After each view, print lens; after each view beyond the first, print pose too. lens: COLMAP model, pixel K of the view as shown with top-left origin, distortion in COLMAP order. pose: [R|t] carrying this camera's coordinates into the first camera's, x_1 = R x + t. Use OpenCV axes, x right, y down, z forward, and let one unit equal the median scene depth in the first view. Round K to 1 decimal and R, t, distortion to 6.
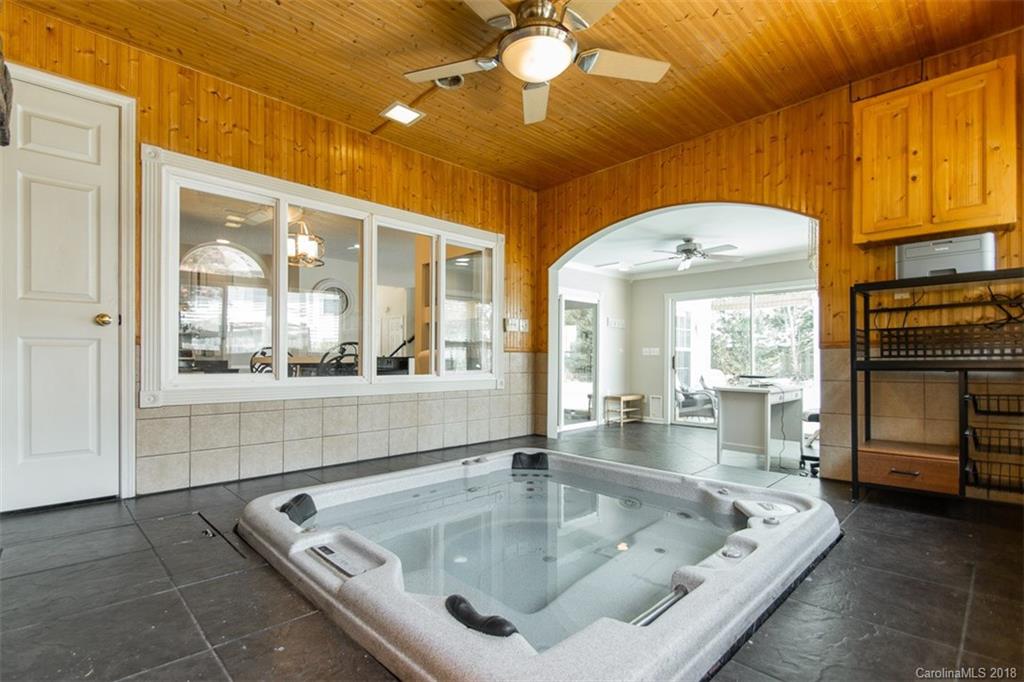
lens RADIAL K [[479.3, 0, 506.6], [0, 479.3, 358.7], [0, 0, 1]] dist [-0.000766, -0.000297]
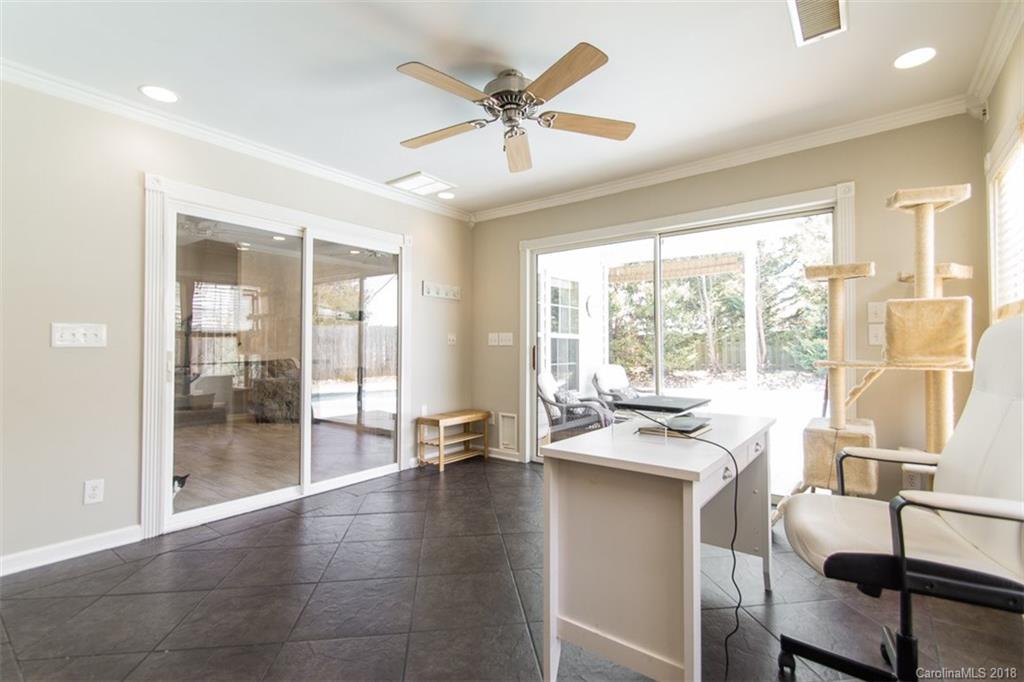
lens RADIAL K [[468.9, 0, 507.7], [0, 468.9, 340.4], [0, 0, 1]] dist [0.002045, 0.000204]
pose [[0.989588, -0.003810, 0.143879, 0.223217], [0.006270, 0.999842, -0.016643, -0.003226], [-0.143793, 0.017372, 0.989455, 0.414164]]
